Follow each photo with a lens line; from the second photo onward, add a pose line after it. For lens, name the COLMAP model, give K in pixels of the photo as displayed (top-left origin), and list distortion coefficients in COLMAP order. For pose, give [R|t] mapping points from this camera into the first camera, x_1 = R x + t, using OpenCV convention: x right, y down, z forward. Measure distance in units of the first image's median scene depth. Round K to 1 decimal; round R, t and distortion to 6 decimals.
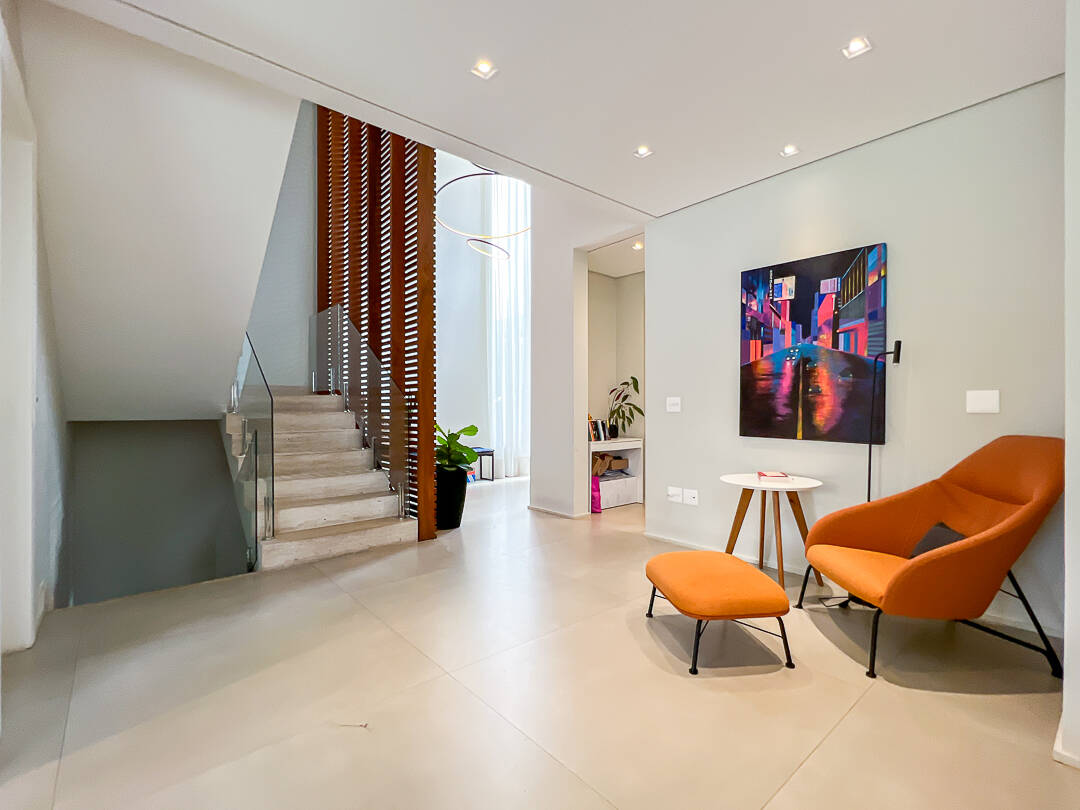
lens RADIAL K [[494.6, 0, 543.5], [0, 494.6, 405.8], [0, 0, 1]] dist [0.001447, -0.000325]
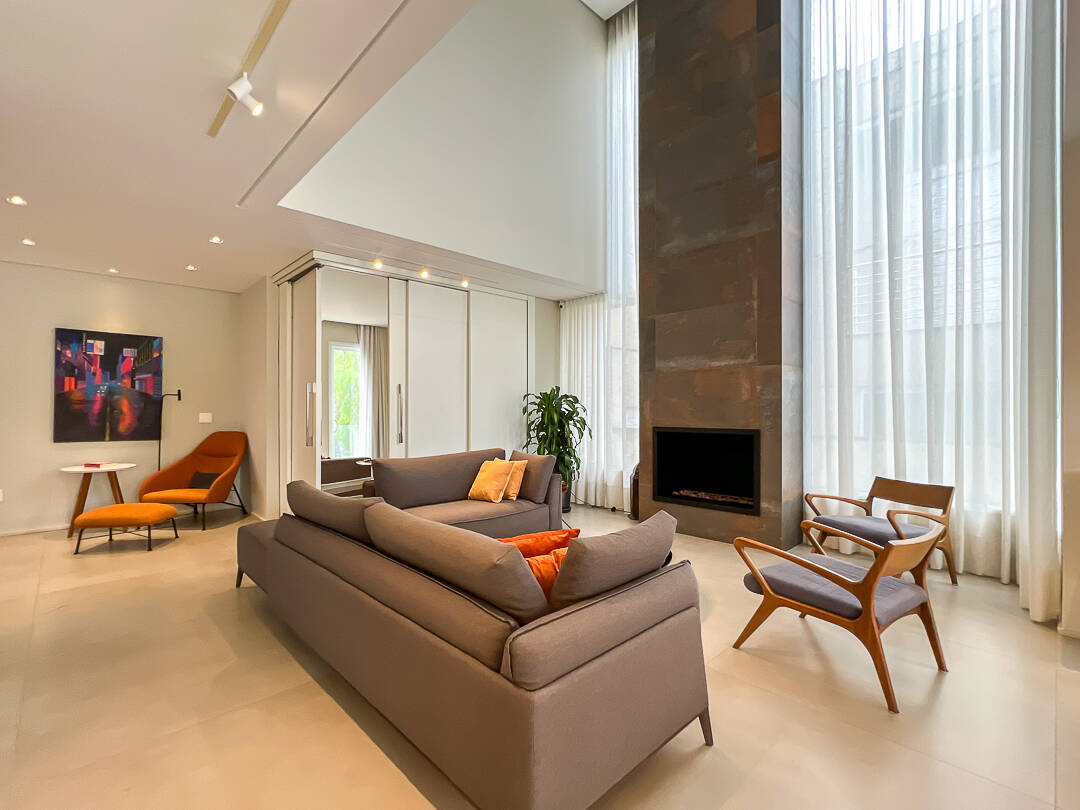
lens RADIAL K [[499.1, 0, 540.0], [0, 499.1, 405.0], [0, 0, 1]] dist [0.000700, 0.000235]
pose [[-0.055476, 0.026371, 0.998112, -1.230648], [0.016965, 0.999532, -0.025465, 0.014189], [-0.998316, 0.015521, -0.055898, -0.346641]]
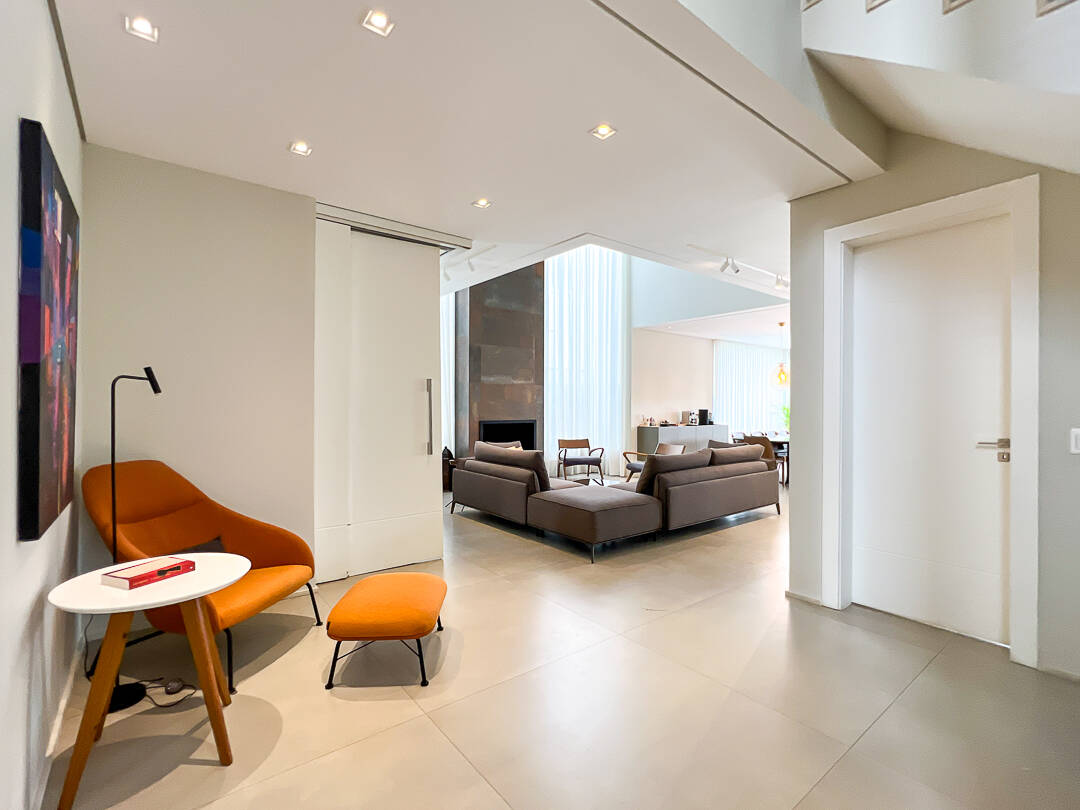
lens RADIAL K [[494.6, 0, 543.5], [0, 494.6, 405.8], [0, 0, 1]] dist [0.001447, -0.000325]
pose [[-0.998975, 0.016058, 0.042324, -0.026987], [0.016632, 0.999774, 0.013240, -0.047311], [-0.042102, 0.013931, -0.999016, 1.523748]]
